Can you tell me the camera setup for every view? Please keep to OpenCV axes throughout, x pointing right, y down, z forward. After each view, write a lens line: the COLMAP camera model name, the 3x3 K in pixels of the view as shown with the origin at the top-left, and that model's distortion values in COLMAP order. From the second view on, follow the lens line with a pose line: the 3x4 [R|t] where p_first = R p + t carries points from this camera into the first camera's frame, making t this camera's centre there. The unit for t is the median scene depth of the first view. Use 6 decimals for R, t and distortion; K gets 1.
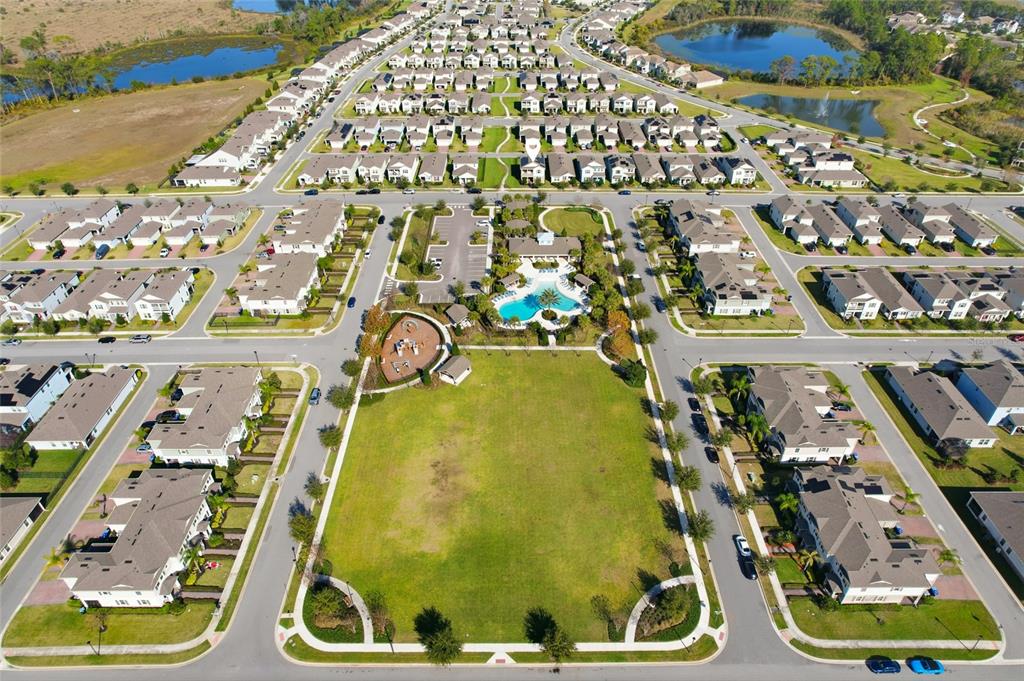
lens RADIAL K [[495.9, 0, 512.0], [0, 495.9, 340.5], [0, 0, 1]] dist [-0.027292, -0.000347]
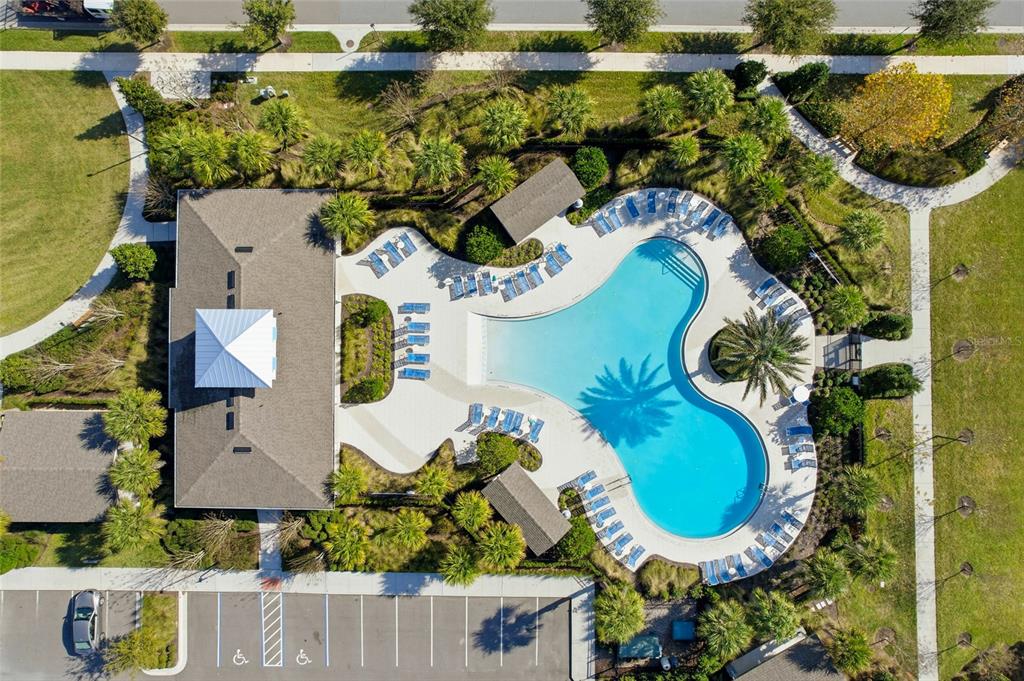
lens RADIAL K [[495.9, 0, 512.0], [0, 495.9, 340.5], [0, 0, 1]] dist [-0.027292, -0.000347]
pose [[-0.003618, -0.998073, 0.061946, 0.066327], [0.692874, 0.042165, 0.719825, -0.331317], [-0.721049, 0.045526, 0.691386, 0.900050]]
